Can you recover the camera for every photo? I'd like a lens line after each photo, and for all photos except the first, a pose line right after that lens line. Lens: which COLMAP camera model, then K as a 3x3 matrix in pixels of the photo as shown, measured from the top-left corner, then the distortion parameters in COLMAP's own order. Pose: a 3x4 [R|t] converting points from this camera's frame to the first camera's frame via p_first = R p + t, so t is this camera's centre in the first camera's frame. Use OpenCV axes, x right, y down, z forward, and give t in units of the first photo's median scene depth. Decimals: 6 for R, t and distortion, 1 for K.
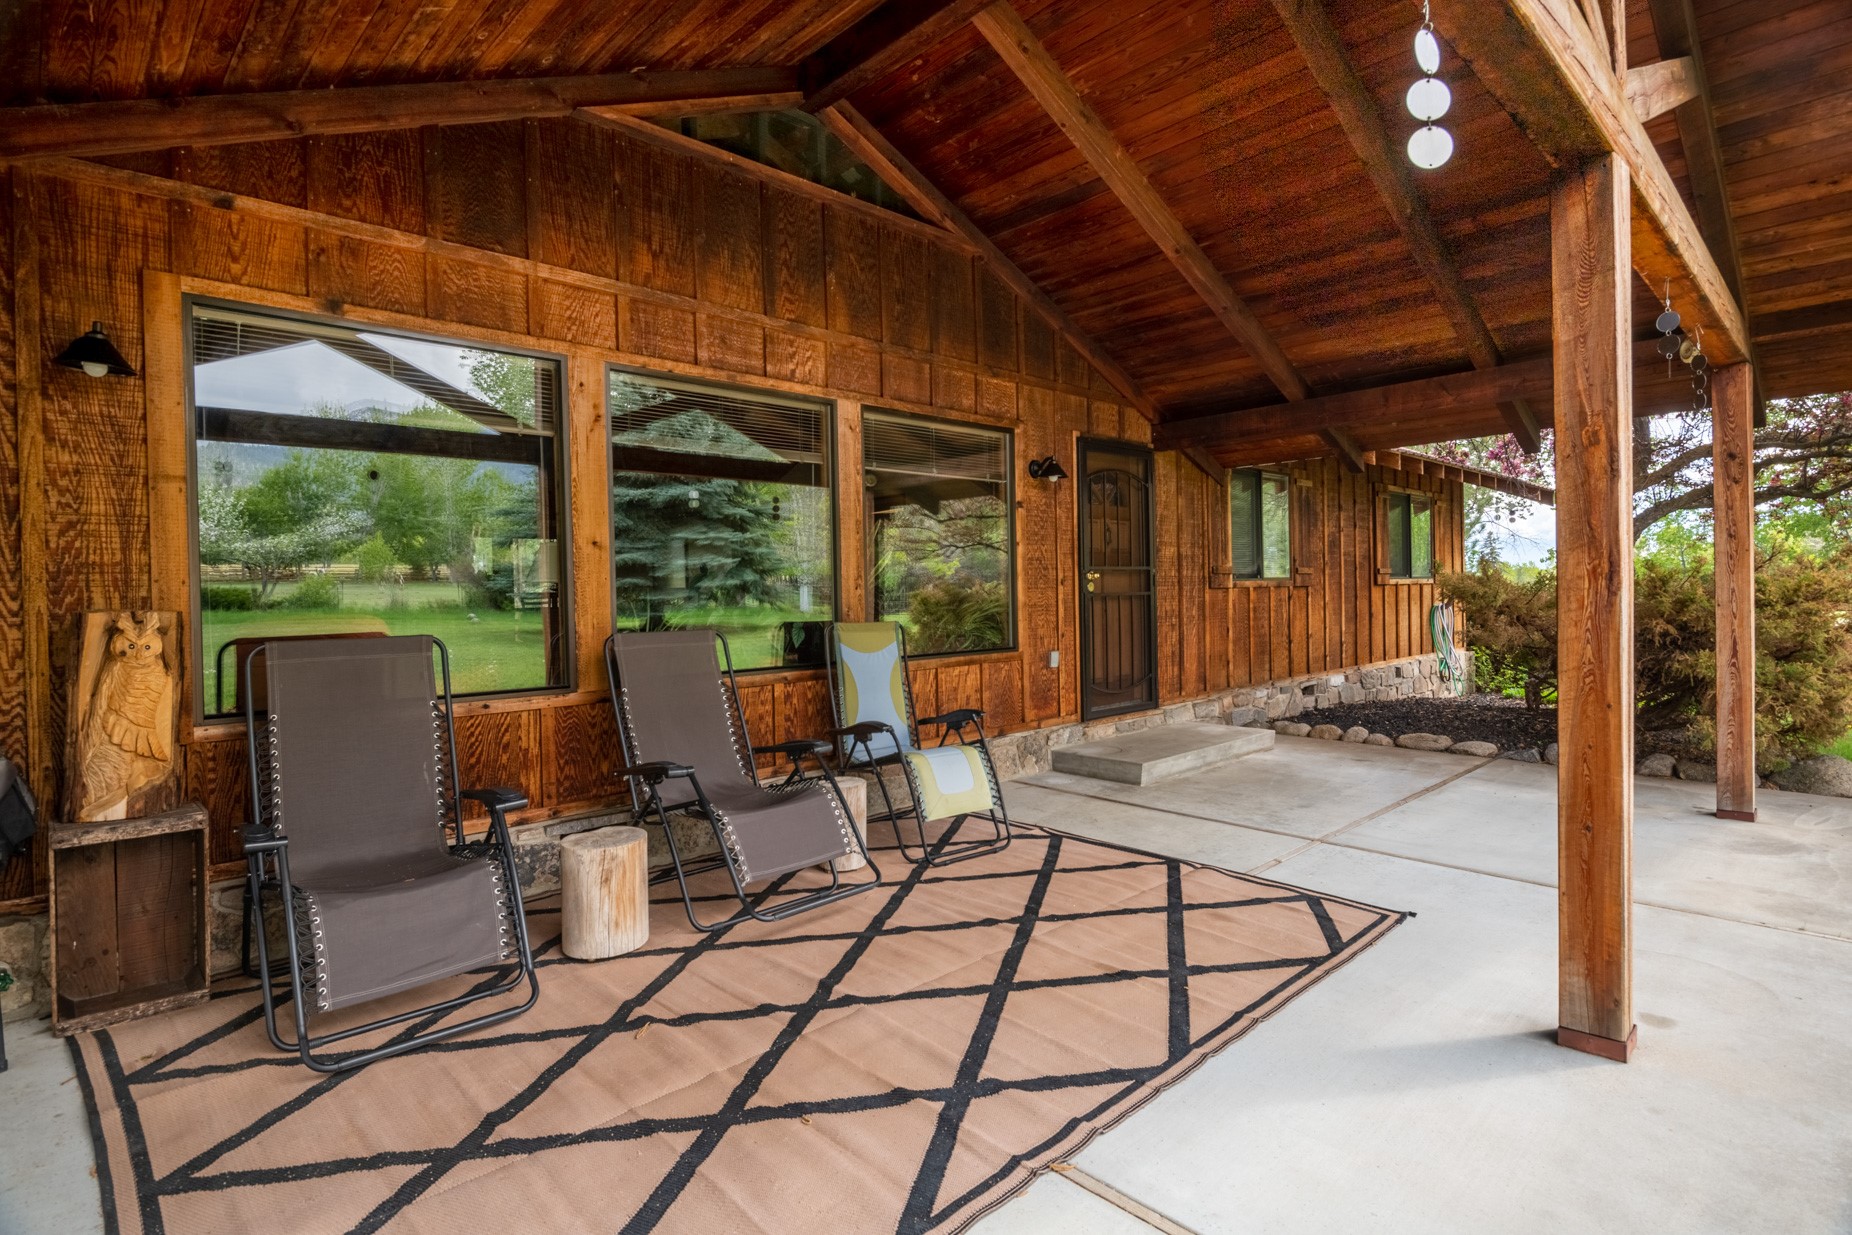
lens RADIAL K [[940.3, 0, 928.2], [0, 940.3, 615.6], [0, 0, 1]] dist [-0.013085, -0.003631]
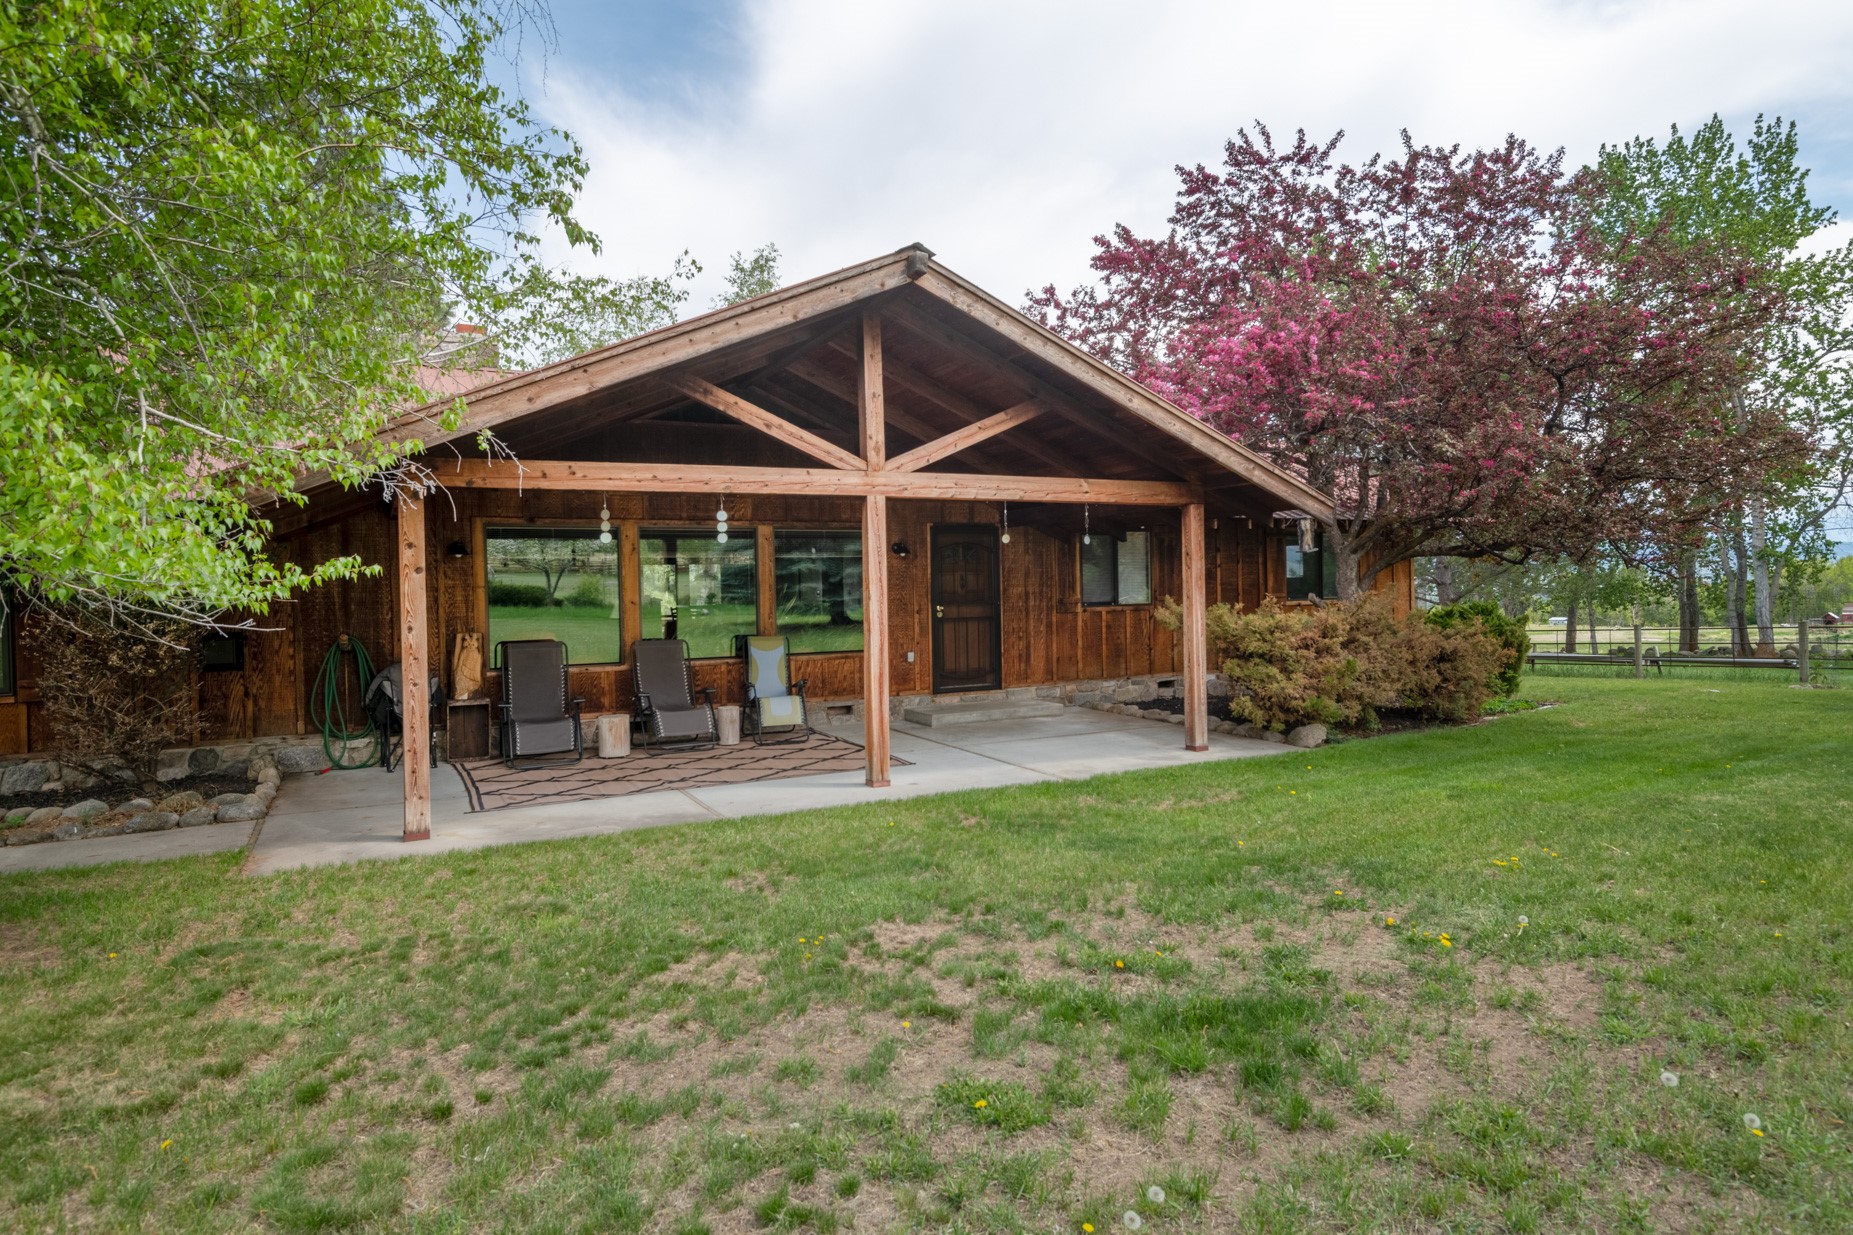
lens RADIAL K [[1053.0, 0, 918.3], [0, 1053.0, 615.5], [0, 0, 1]] dist [-0.008576, -0.002022]
pose [[0.956907, 0.009137, -0.290250, 1.130285], [-0.007097, 0.999942, 0.008078, -0.072564], [0.290307, -0.005669, 0.956917, -1.361377]]
